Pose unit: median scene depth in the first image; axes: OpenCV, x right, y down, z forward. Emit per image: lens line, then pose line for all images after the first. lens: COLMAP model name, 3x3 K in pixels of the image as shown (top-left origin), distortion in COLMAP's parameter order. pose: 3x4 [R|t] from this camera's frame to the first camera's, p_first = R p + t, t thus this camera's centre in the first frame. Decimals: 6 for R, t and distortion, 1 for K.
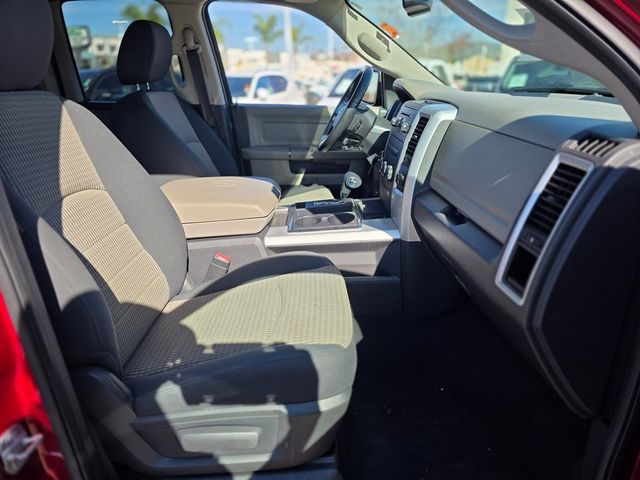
lens RADIAL K [[434.8, 0, 323.3], [0, 434.8, 233.2], [0, 0, 1]] dist [0.027847, -0.012679]
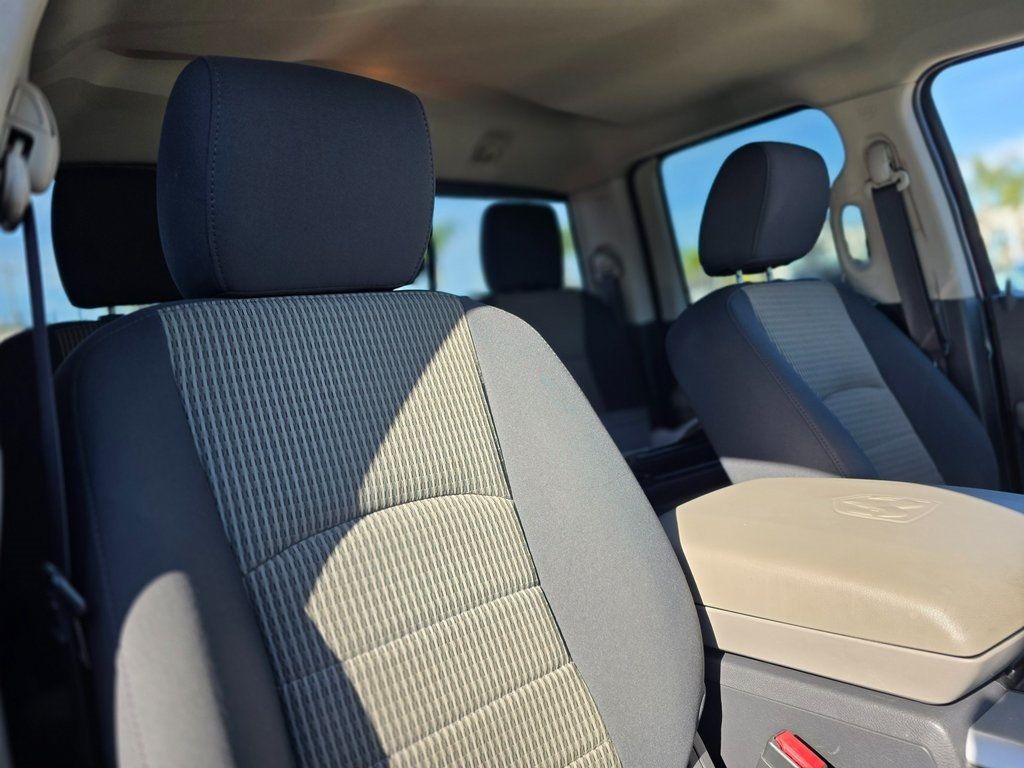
lens RADIAL K [[695.7, 0, 511.8], [0, 695.7, 379.7], [0, 0, 1]] dist [0.027847, -0.012679]
pose [[0.614761, -0.017197, -0.788526, 0.038861], [-0.155797, 0.977415, -0.142781, -0.096576], [0.773173, 0.210626, 0.598197, 0.476090]]
